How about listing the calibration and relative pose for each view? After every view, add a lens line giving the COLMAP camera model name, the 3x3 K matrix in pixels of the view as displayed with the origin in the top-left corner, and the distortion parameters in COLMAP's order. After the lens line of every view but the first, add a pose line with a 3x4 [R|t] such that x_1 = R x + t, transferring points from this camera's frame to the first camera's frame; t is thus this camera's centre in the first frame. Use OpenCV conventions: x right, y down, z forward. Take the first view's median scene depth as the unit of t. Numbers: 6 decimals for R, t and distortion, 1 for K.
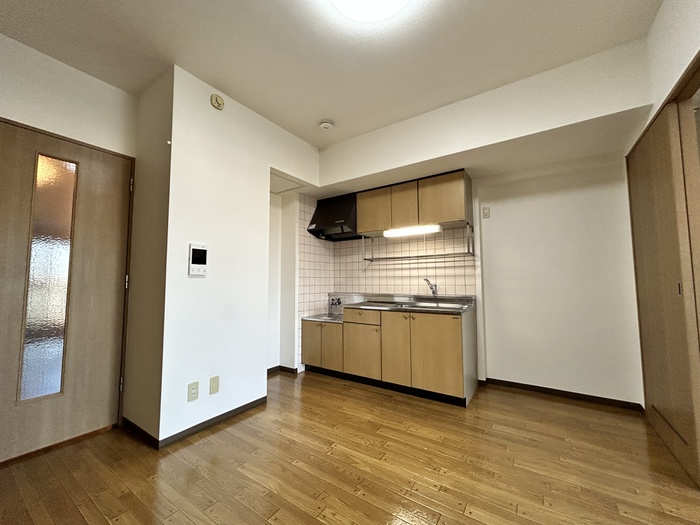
lens RADIAL K [[280.1, 0, 349.6], [0, 280.1, 264.7], [0, 0, 1]] dist [0.001771, -0.000198]
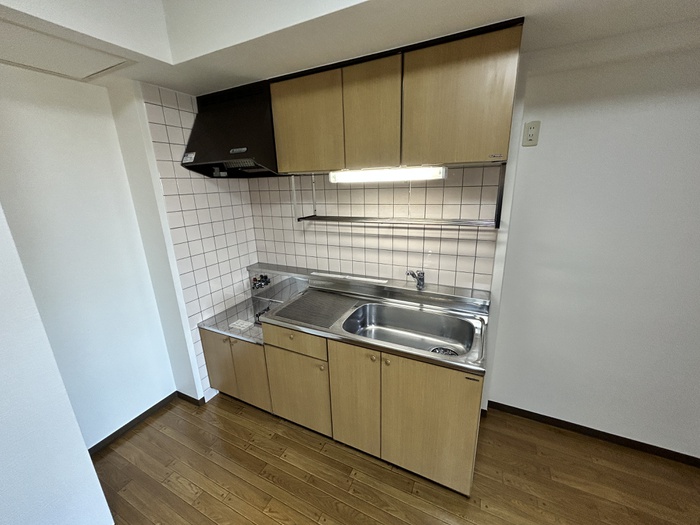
lens RADIAL K [[280.1, 0, 348.0], [0, 280.1, 261.7], [0, 0, 1]] dist [0.001771, -0.000198]
pose [[0.990932, -0.059610, 0.120419, 0.080353], [0.016296, 0.942908, 0.332655, -0.128999], [-0.133373, -0.327676, 0.935329, 0.453351]]
